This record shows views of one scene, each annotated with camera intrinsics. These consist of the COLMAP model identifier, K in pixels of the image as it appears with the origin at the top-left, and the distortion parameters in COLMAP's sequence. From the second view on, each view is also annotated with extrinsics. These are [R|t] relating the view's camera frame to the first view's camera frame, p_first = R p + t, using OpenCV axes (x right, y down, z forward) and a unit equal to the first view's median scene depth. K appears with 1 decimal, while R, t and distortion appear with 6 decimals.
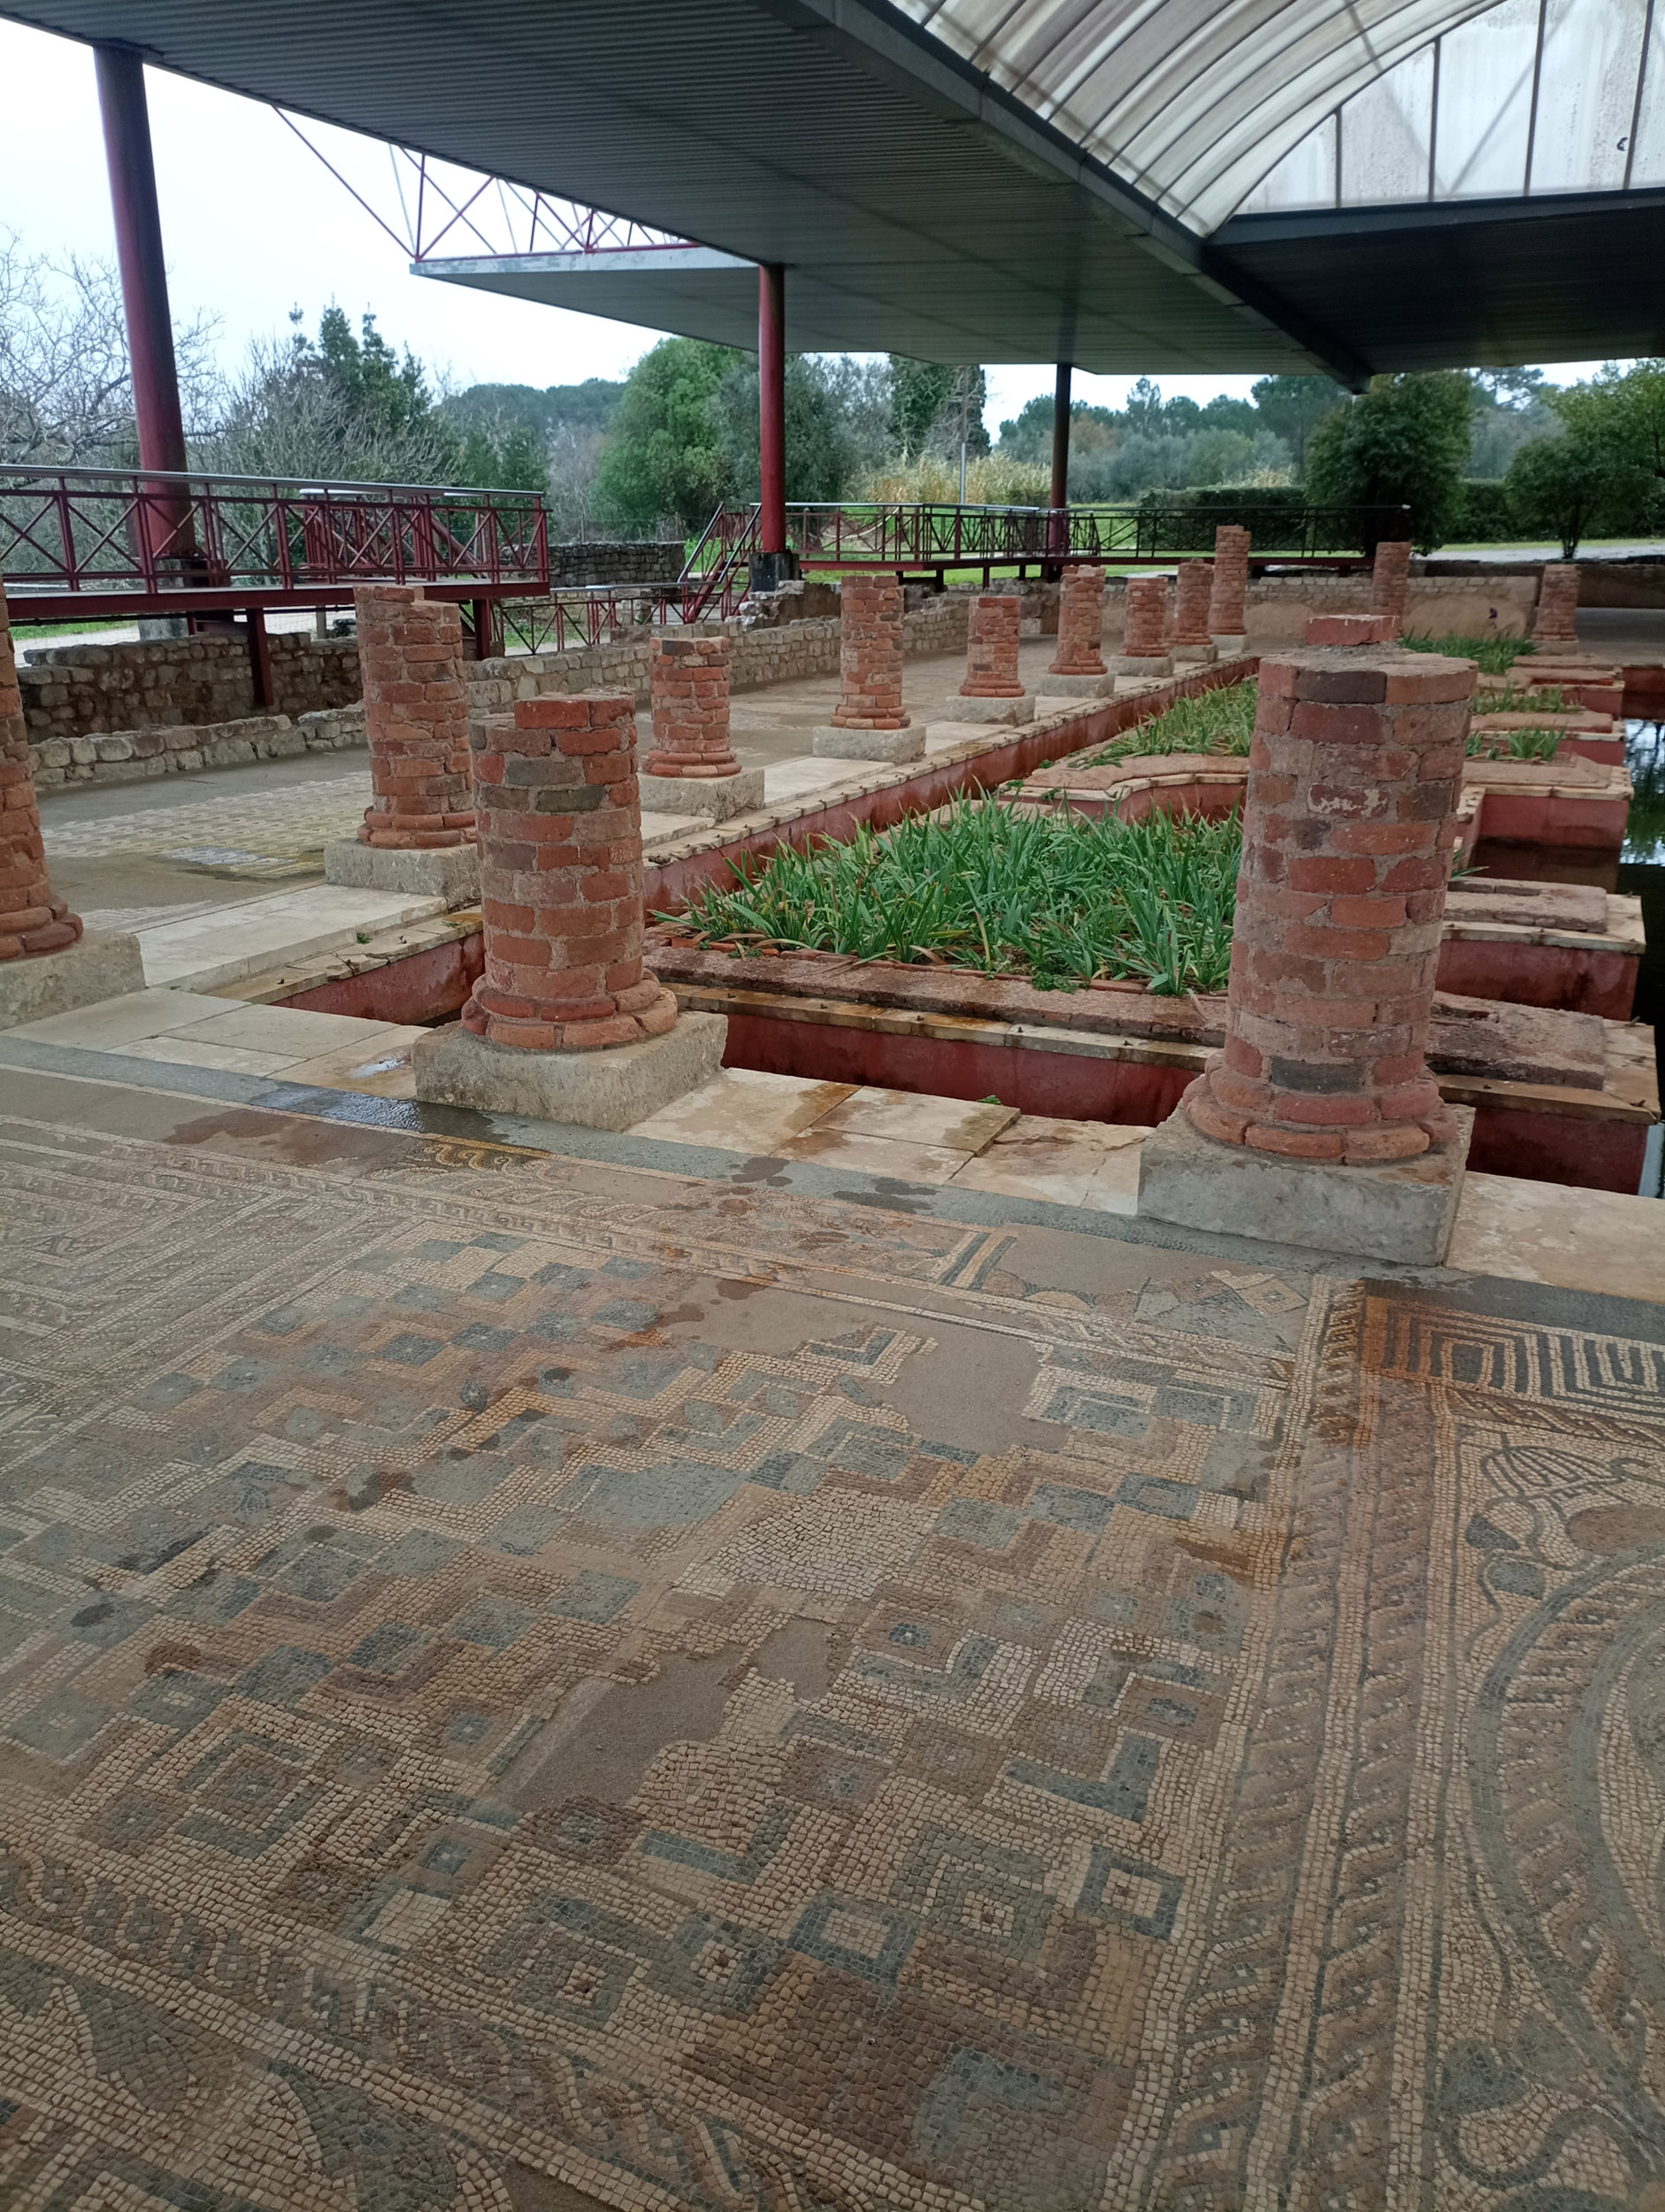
lens RADIAL K [[1657.0, 0, 832.5], [0, 1657.0, 1106.0], [0, 0, 1]] dist [0.106239, -0.132718]
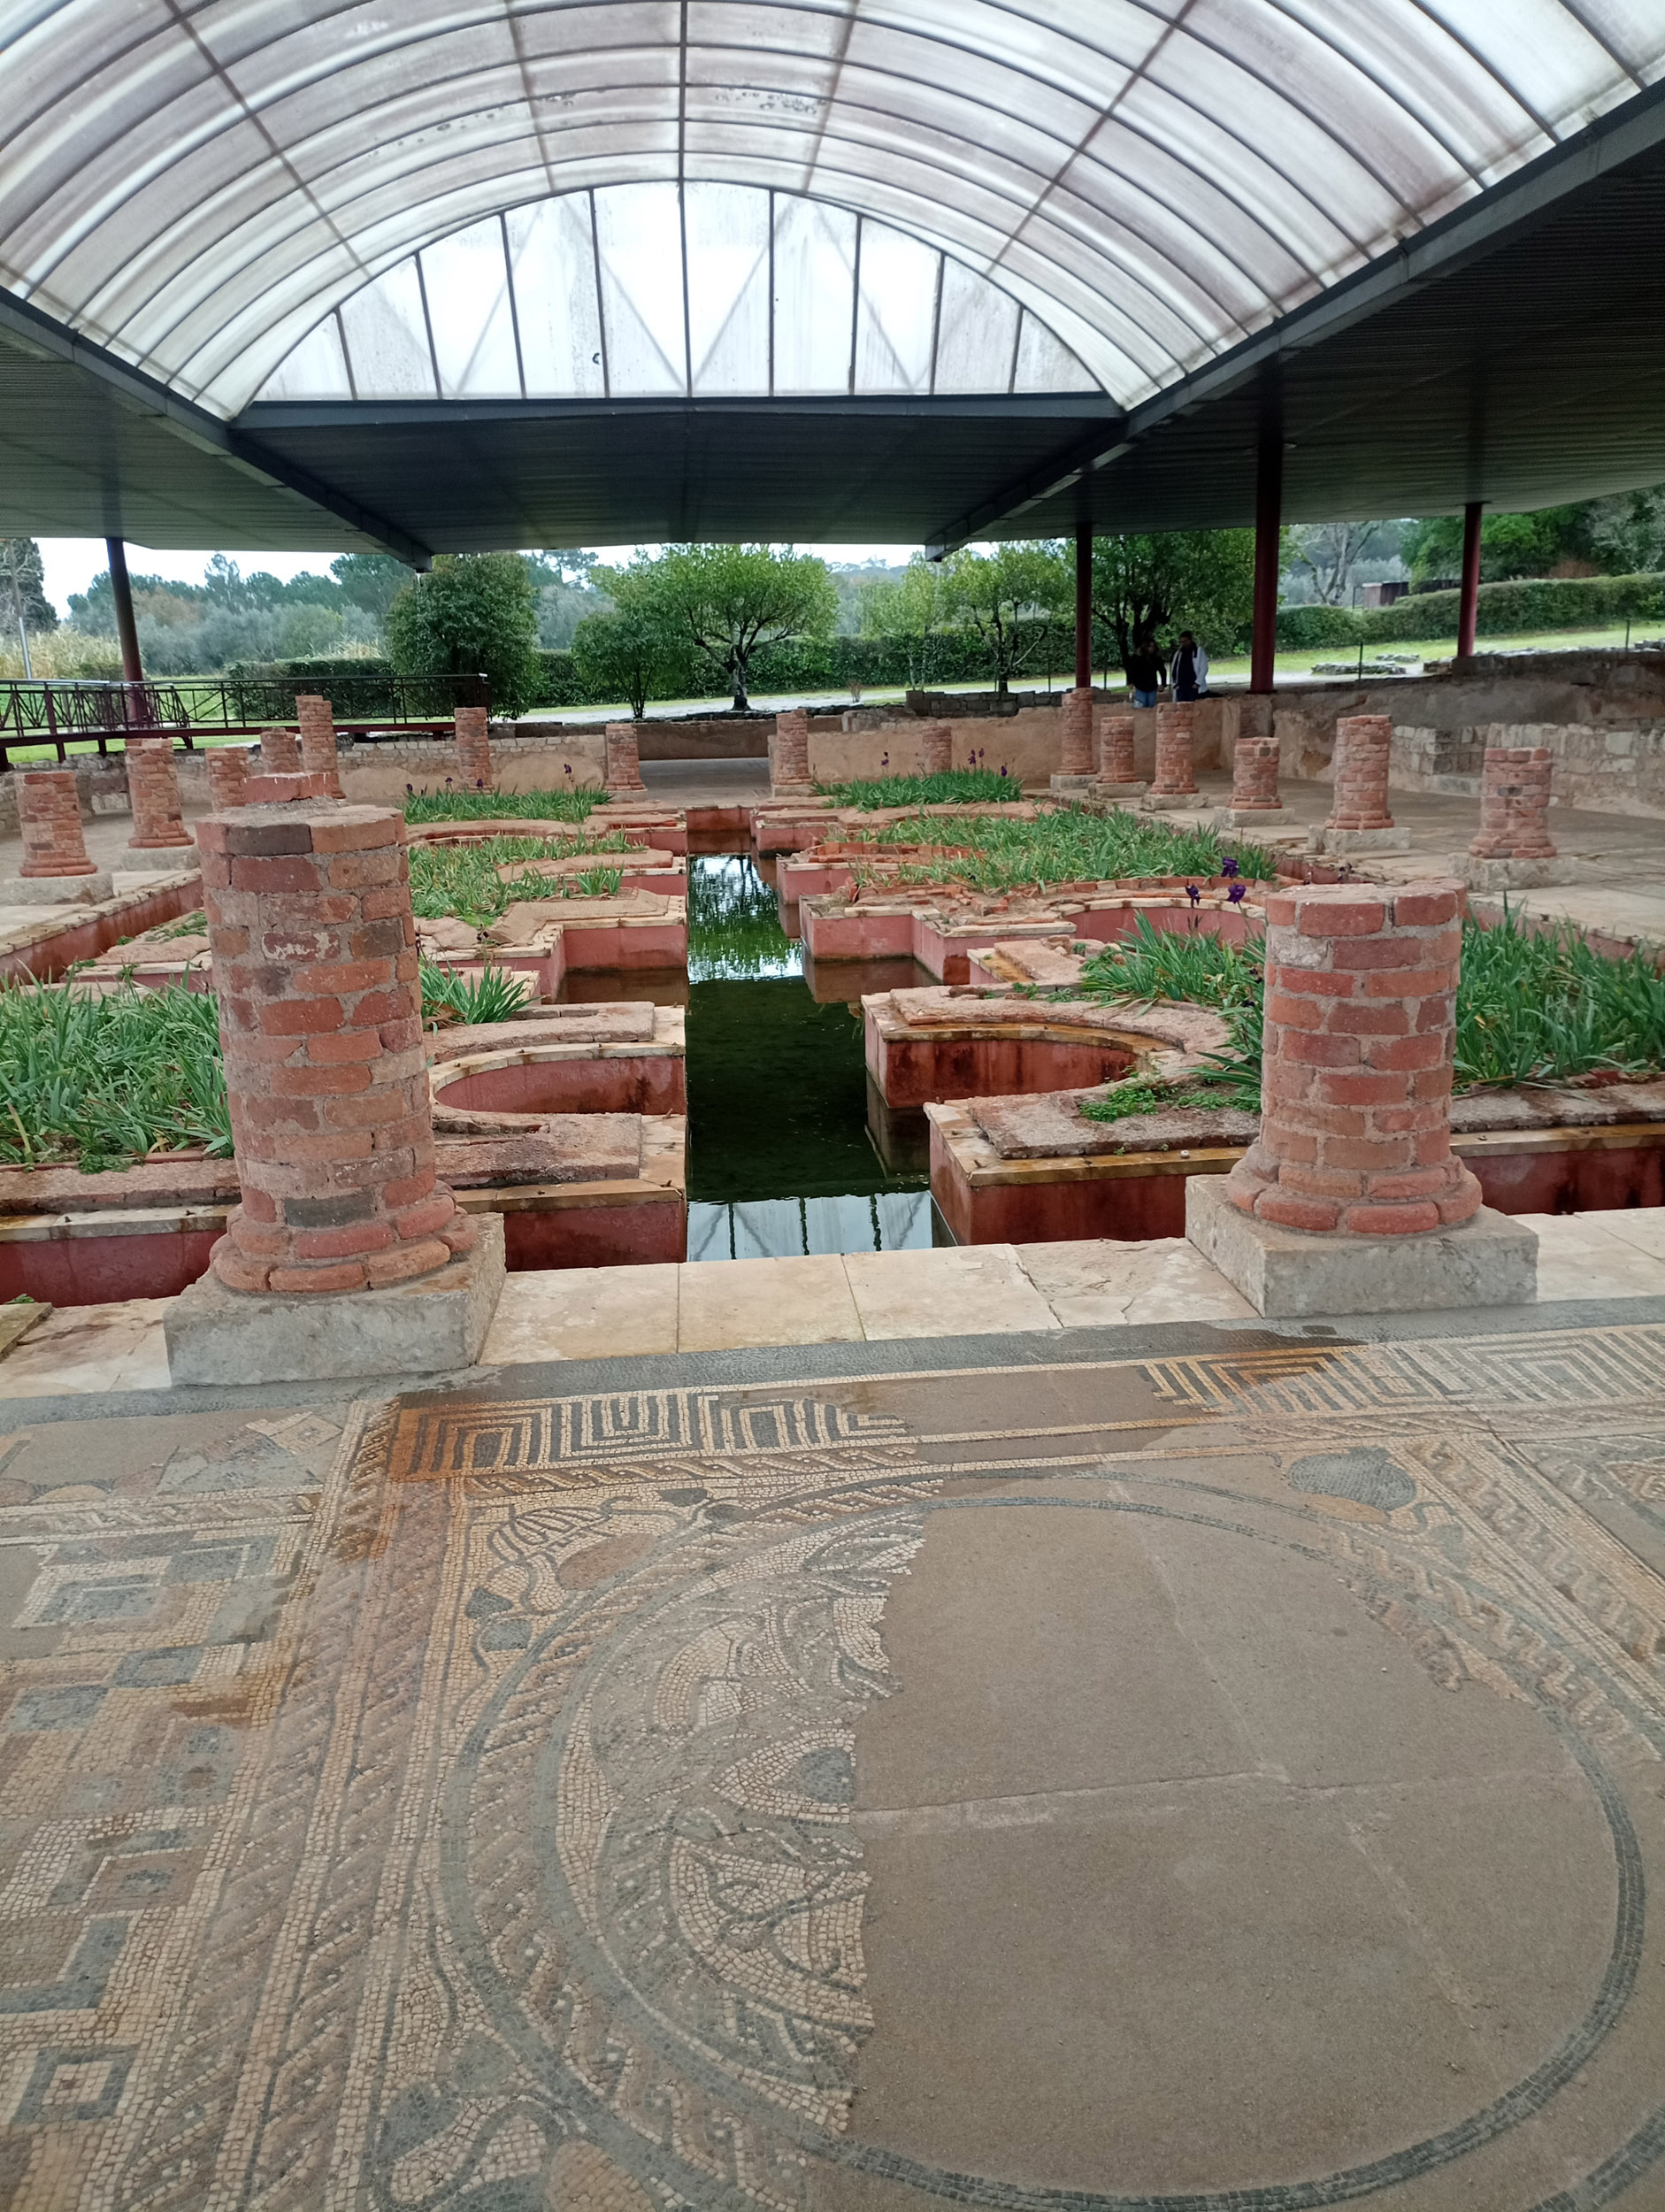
lens RADIAL K [[1657.0, 0, 832.5], [0, 1657.0, 1106.0], [0, 0, 1]] dist [0.106239, -0.132718]
pose [[0.875199, -0.149651, 0.460034, 0.095802], [0.190985, 0.980590, -0.044352, 0.023603], [-0.444467, 0.126677, 0.886793, -0.055655]]
